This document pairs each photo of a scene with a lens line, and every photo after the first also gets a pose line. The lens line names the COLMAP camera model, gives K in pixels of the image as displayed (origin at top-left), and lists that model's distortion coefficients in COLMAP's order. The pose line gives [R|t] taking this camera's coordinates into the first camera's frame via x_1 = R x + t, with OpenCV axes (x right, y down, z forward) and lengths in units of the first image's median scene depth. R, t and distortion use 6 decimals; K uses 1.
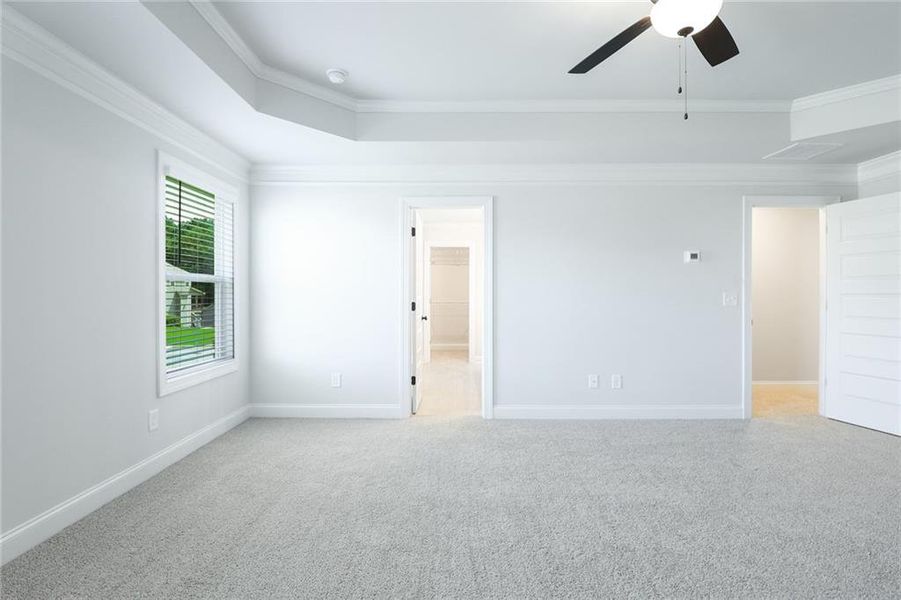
lens RADIAL K [[416.6, 0, 449.7], [0, 416.6, 295.2], [0, 0, 1]] dist [0.001853, -0.013465]
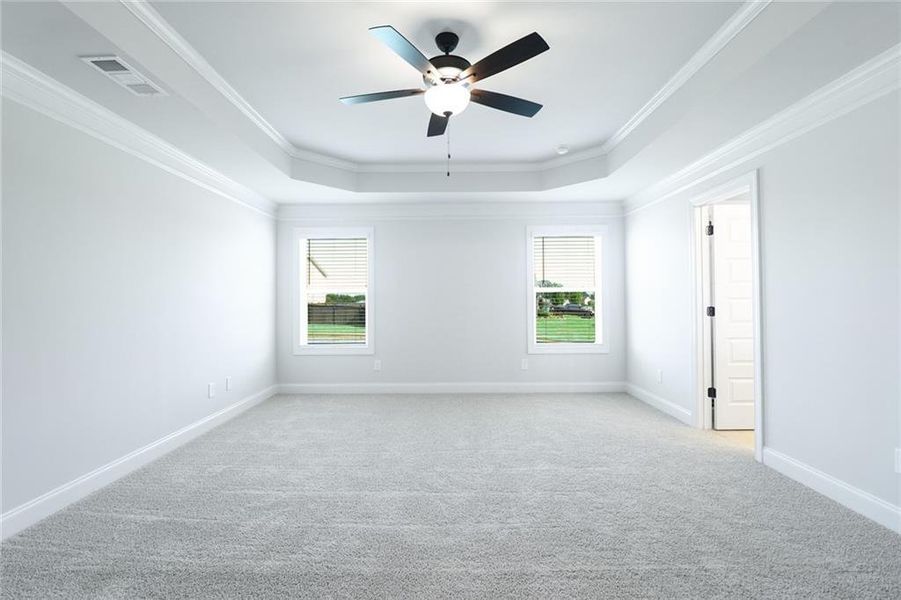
lens RADIAL K [[416.6, 0, 449.7], [0, 416.6, 295.2], [0, 0, 1]] dist [0.001853, -0.013465]
pose [[0.014498, -0.013651, -0.999802, 0.861749], [0.014465, 0.999805, -0.013441, -0.005506], [0.999790, -0.014268, 0.014693, 0.433327]]
